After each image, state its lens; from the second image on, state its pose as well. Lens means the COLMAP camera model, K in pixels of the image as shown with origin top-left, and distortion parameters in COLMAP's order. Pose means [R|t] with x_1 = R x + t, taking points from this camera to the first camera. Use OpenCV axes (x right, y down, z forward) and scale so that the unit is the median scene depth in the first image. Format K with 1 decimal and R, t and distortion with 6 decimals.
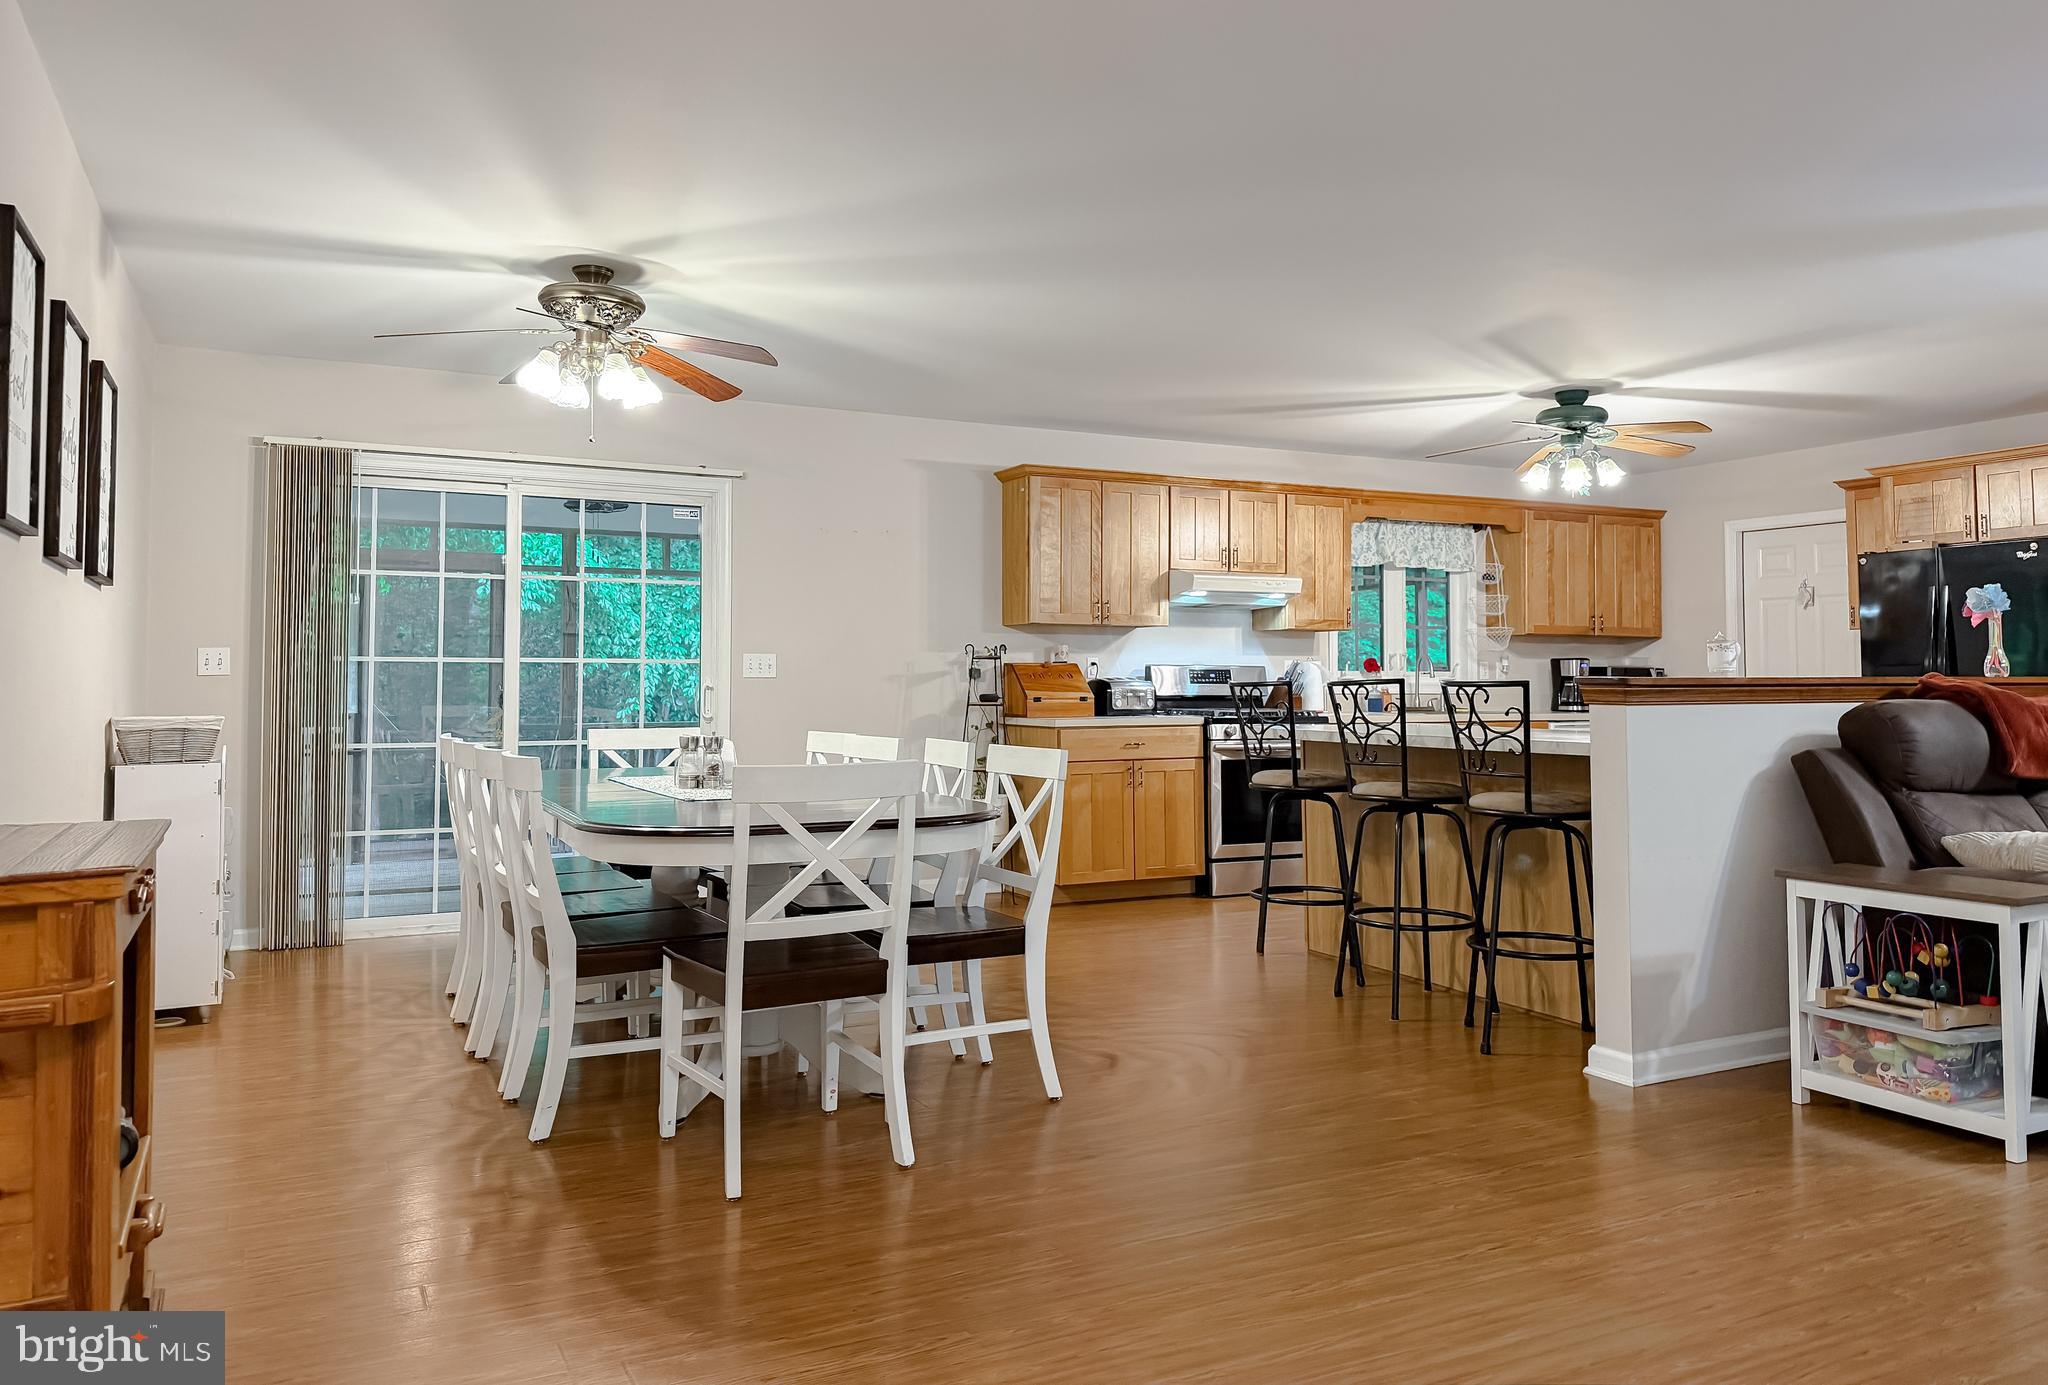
lens RADIAL K [[1419.6, 0, 1019.8], [0, 1419.6, 633.0], [0, 0, 1]] dist [0.172848, -0.342763]
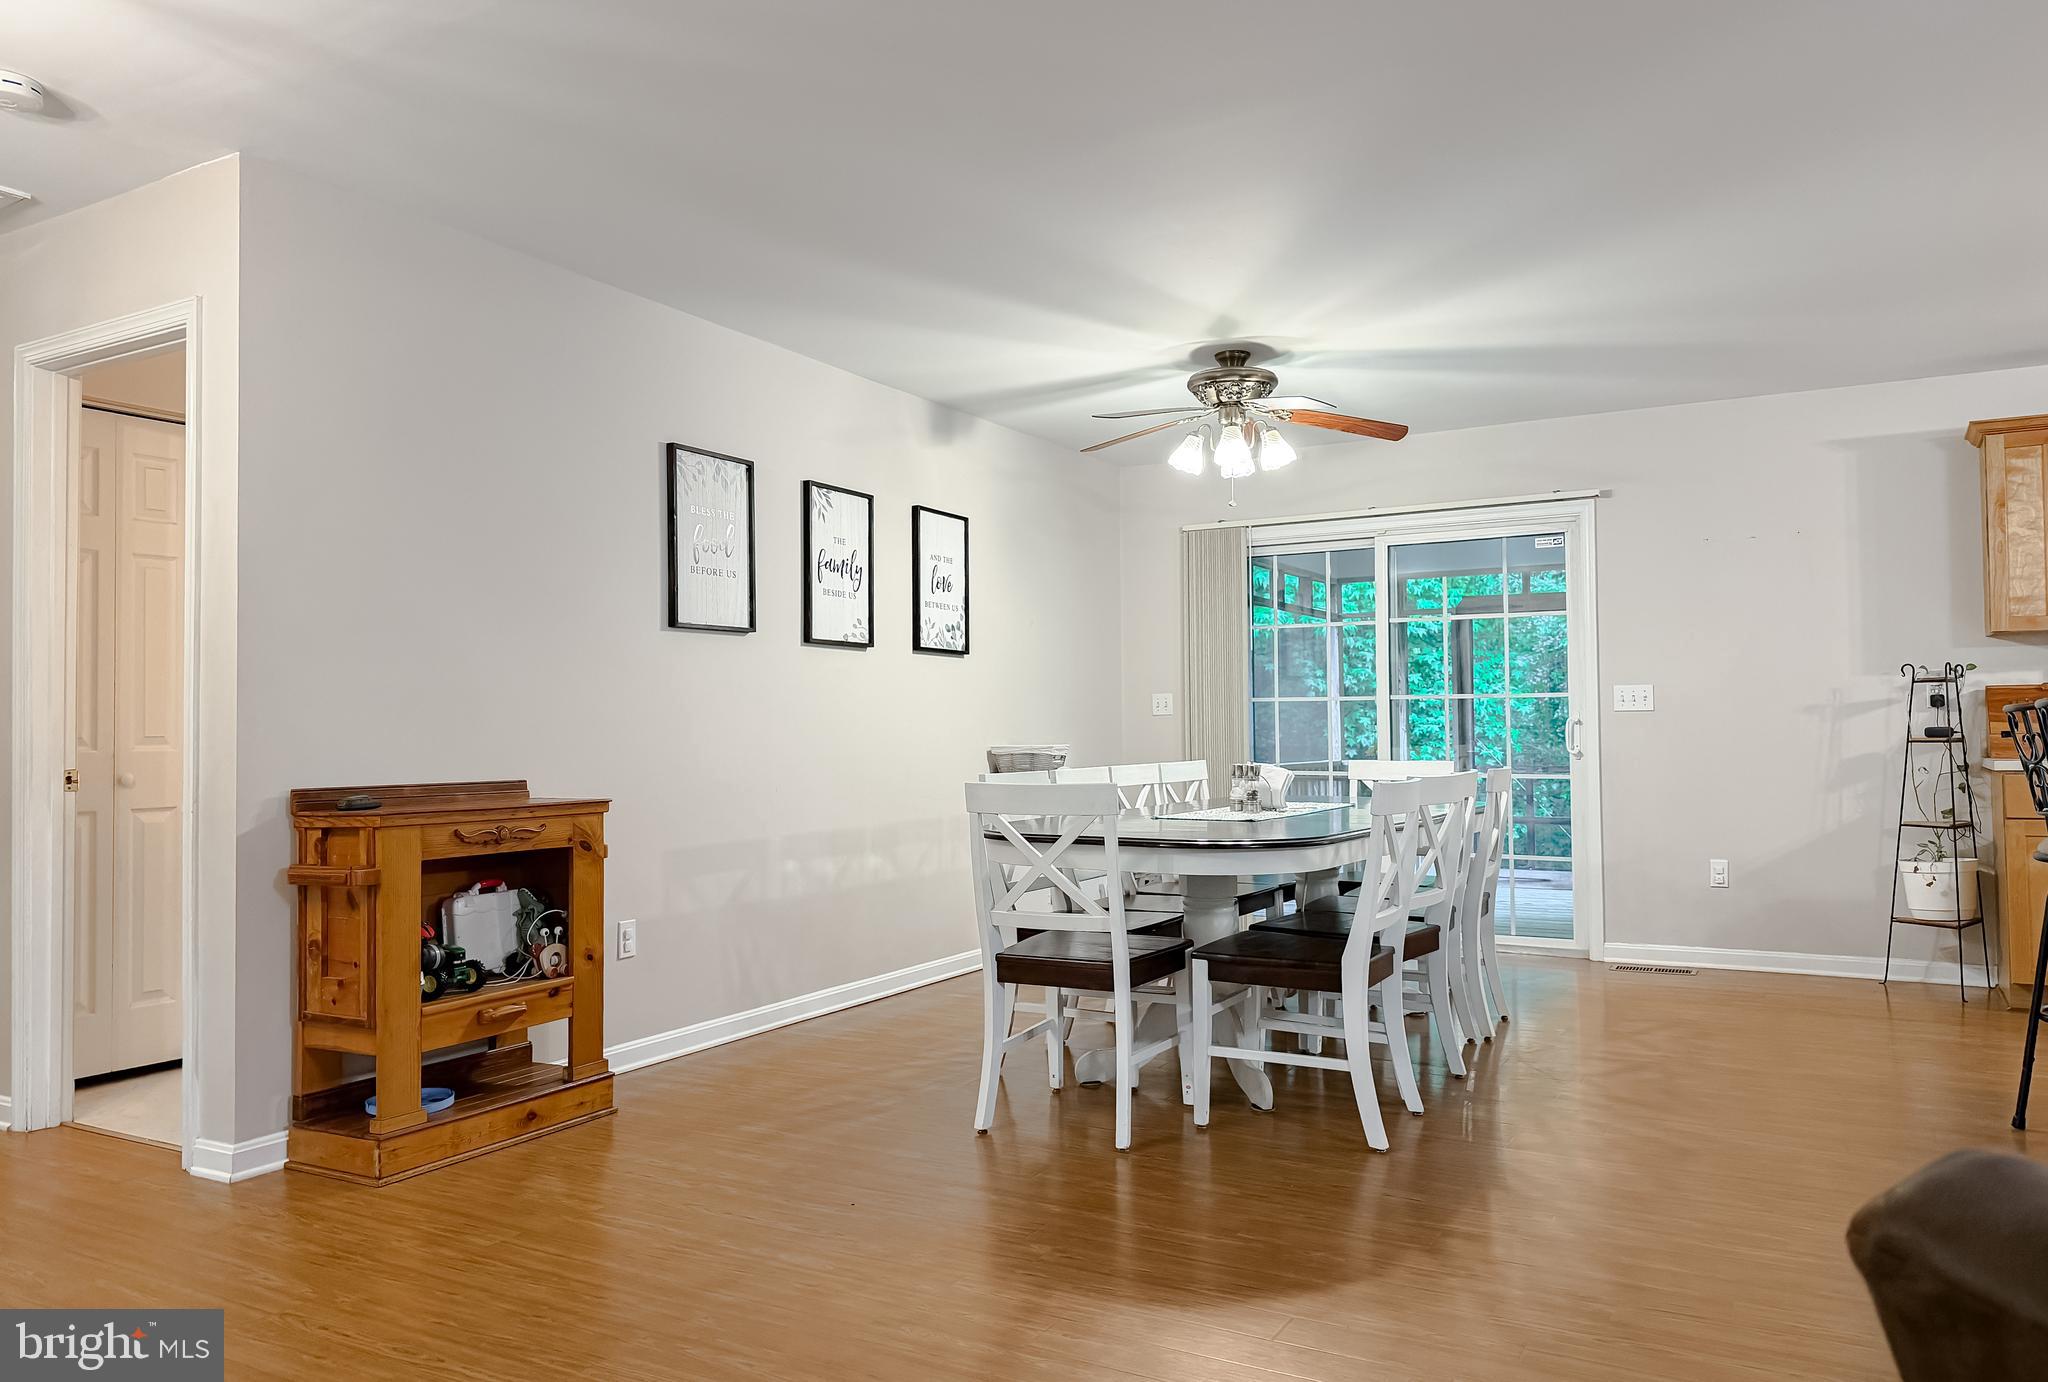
lens RADIAL K [[1444.1, 0, 1020.6], [0, 1444.1, 691.7], [0, 0, 1]] dist [0.185543, -0.367411]
pose [[0.551260, -0.027524, -0.833879, 0.404055], [0.039365, 0.999201, -0.006958, 0.010837], [0.833404, -0.028990, 0.551903, 0.158413]]
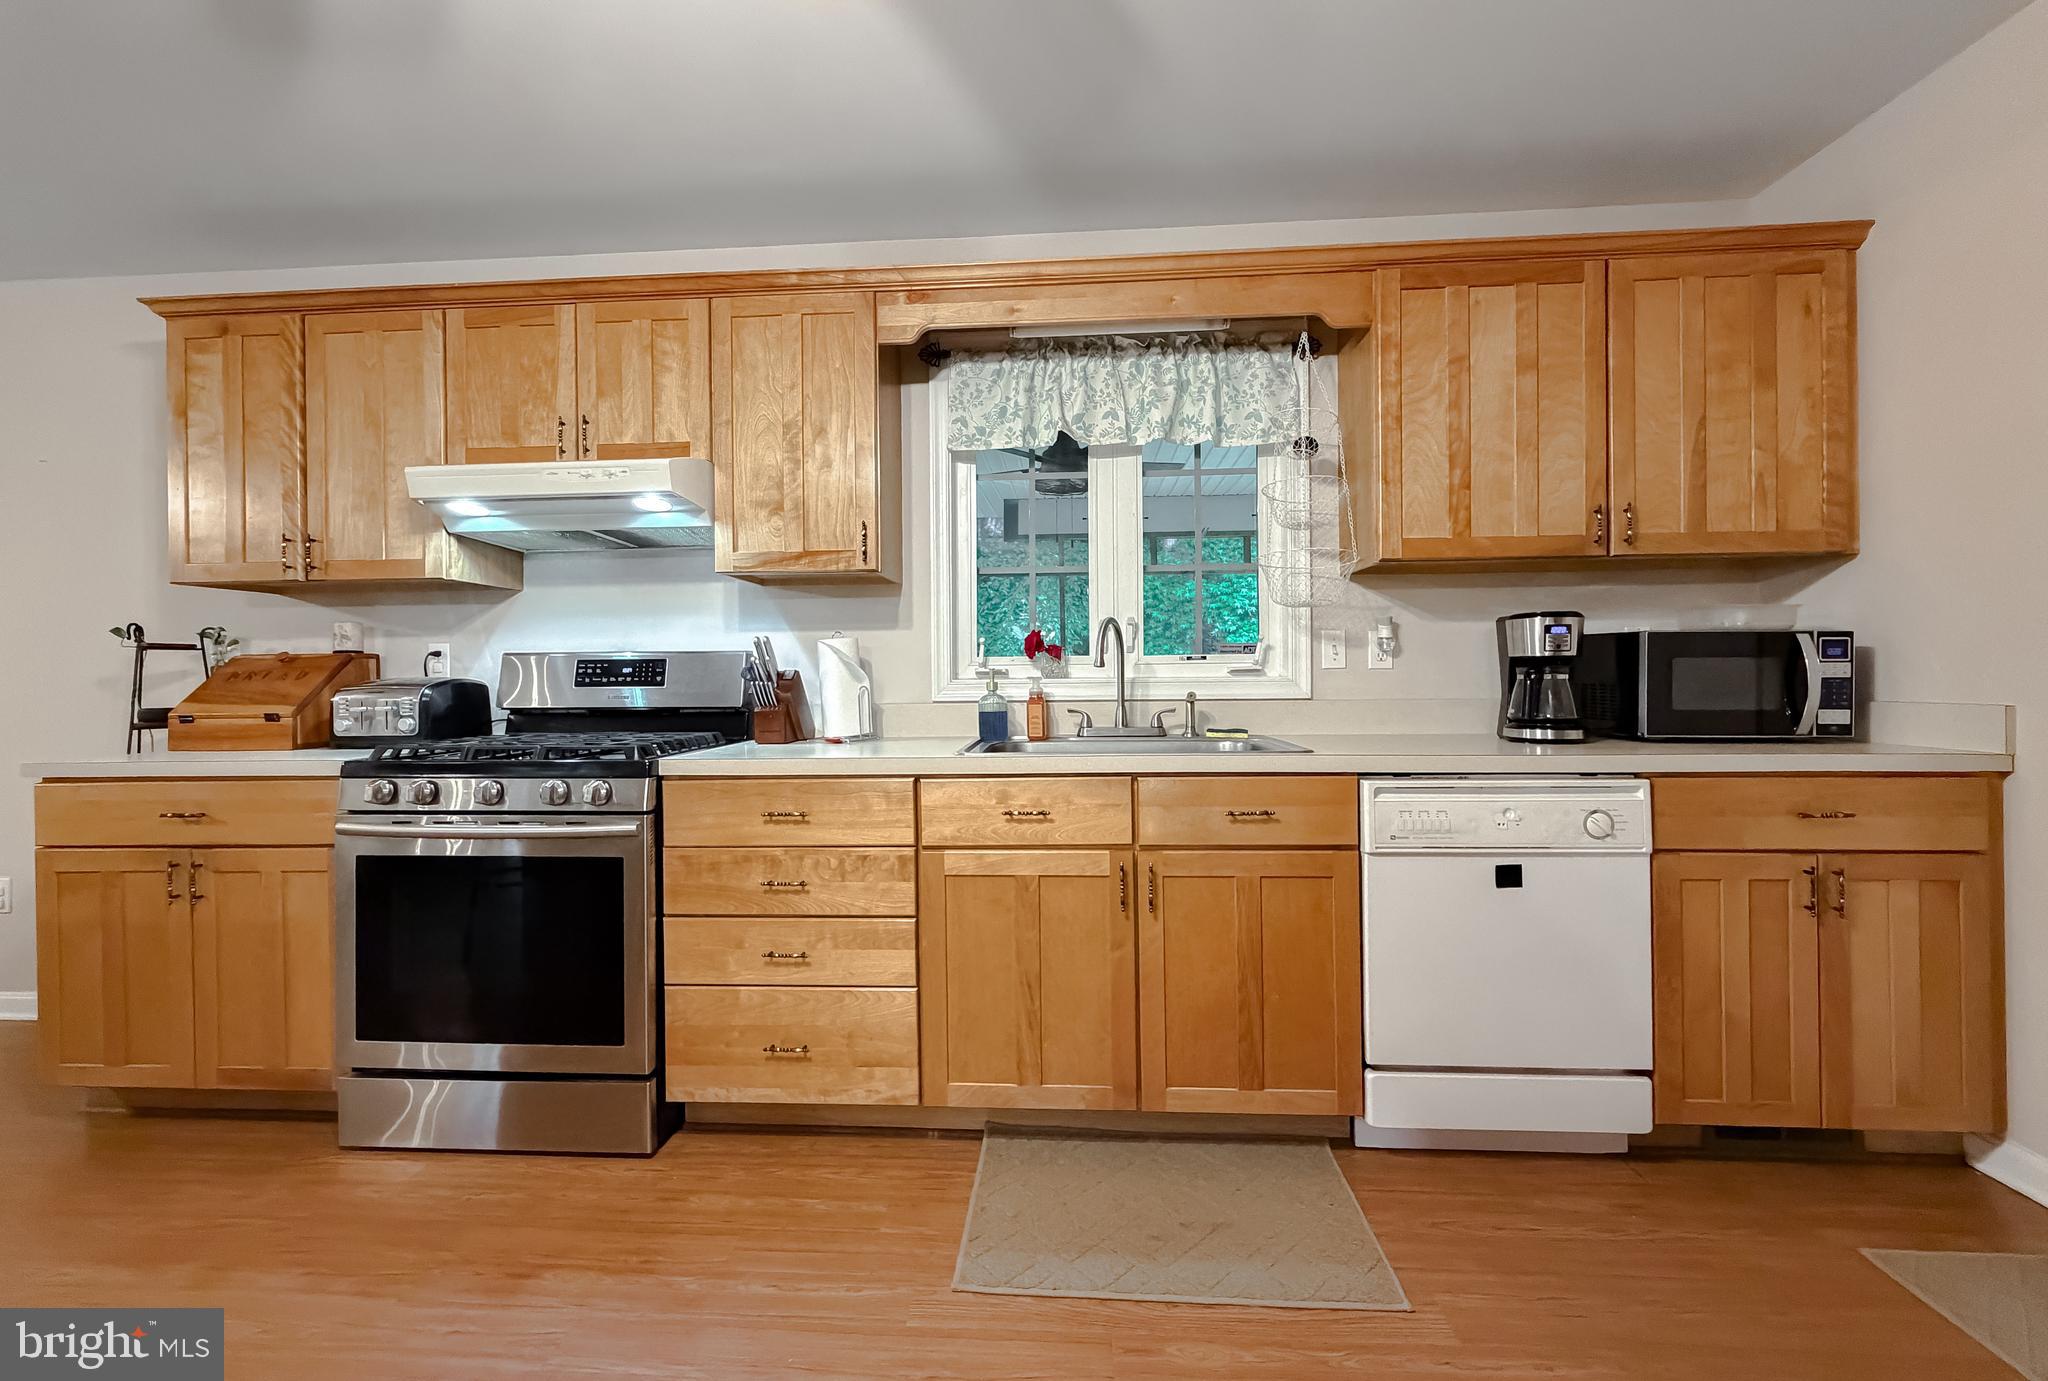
lens RADIAL K [[826.7, 0, 1021.1], [0, 826.7, 676.8], [0, 0, 1]] dist [0.000579, 0.000228]
pose [[0.859762, -0.009283, -0.510611, 0.506273], [0.028181, 0.999174, 0.029286, 0.032639], [0.509917, -0.039569, 0.859313, 0.969249]]
